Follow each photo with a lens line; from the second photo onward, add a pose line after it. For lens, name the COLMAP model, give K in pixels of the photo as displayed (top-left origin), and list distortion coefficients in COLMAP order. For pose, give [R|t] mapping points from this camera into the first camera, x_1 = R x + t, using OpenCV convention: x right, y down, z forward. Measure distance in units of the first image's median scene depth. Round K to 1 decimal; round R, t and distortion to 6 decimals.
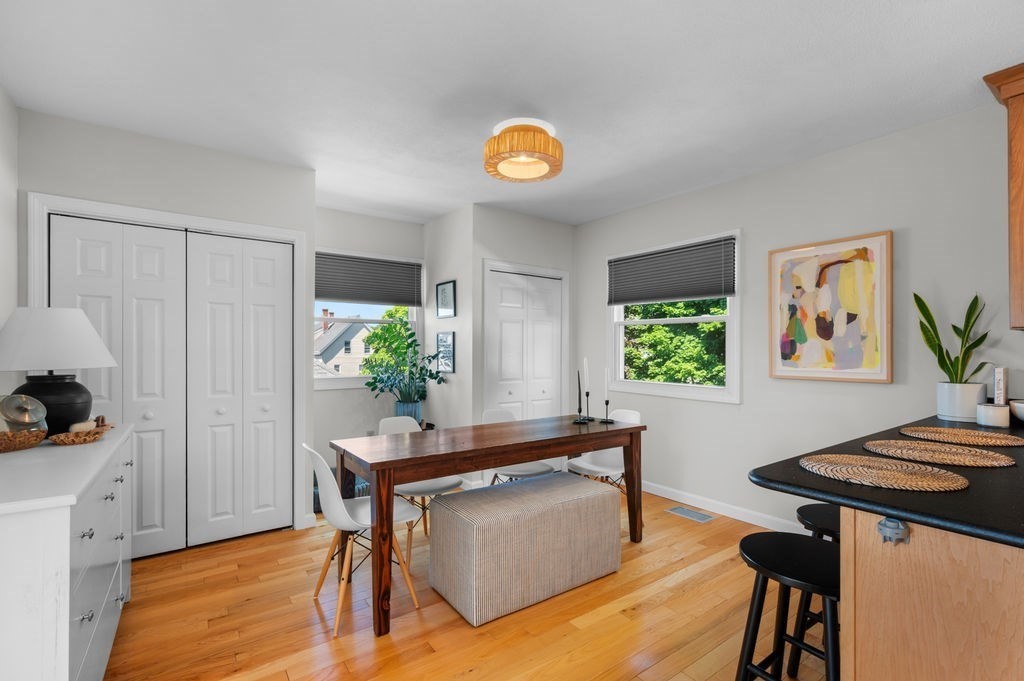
lens RADIAL K [[459.3, 0, 513.3], [0, 459.3, 351.1], [0, 0, 1]] dist [-0.000631, 0.000003]
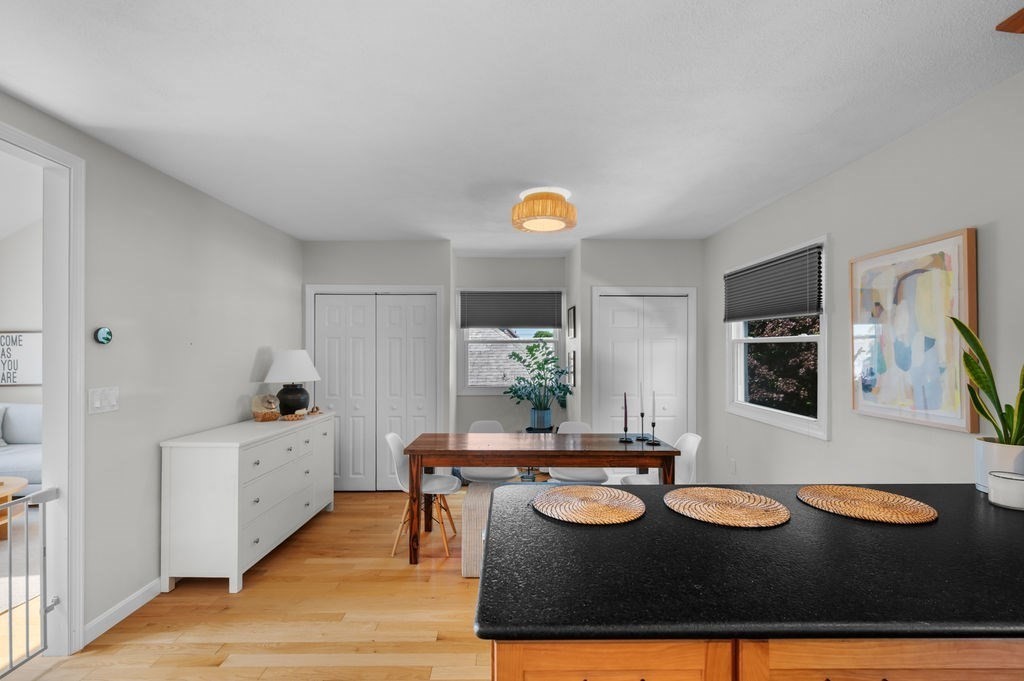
lens RADIAL K [[452.4, 0, 509.9], [0, 452.4, 351.4], [0, 0, 1]] dist [-0.001227, -0.000045]
pose [[0.816814, -0.001670, -0.576899, 0.552488], [-0.000381, 0.999994, -0.003435, -0.051910], [0.576901, 0.003026, 0.816809, -0.025409]]
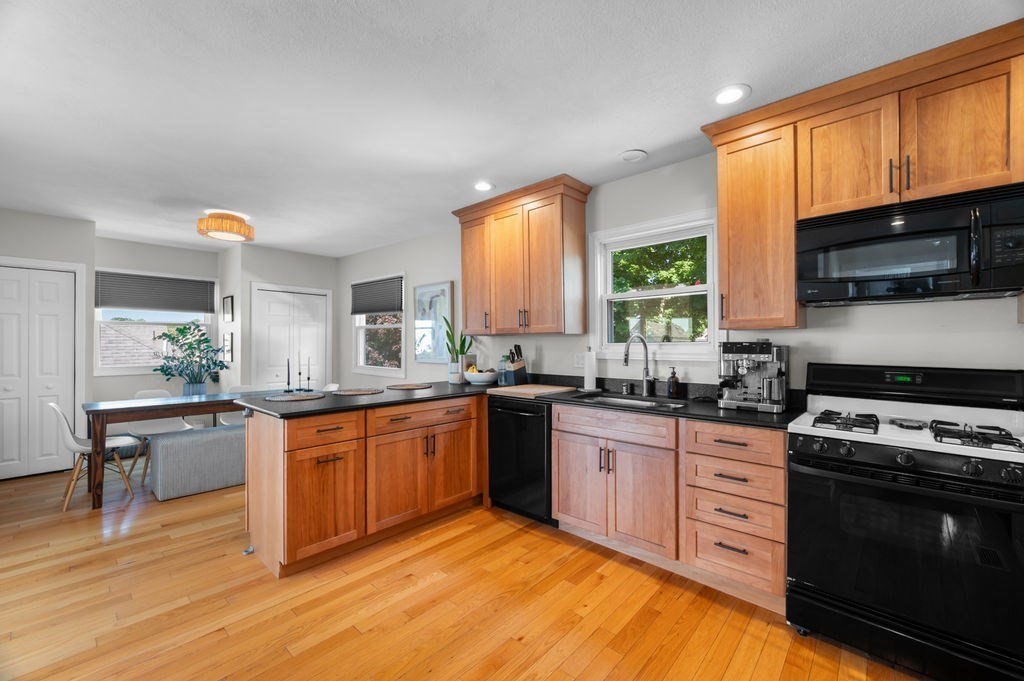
lens RADIAL K [[416.1, 0, 512.0], [0, 416.1, 340.5], [0, 0, 1]] dist [-0.002217, -0.000458]
pose [[0.977379, -0.000027, 0.211494, 0.615558], [0.002010, 0.999956, -0.009163, -0.005787], [-0.211485, 0.009381, 0.977336, -0.590843]]
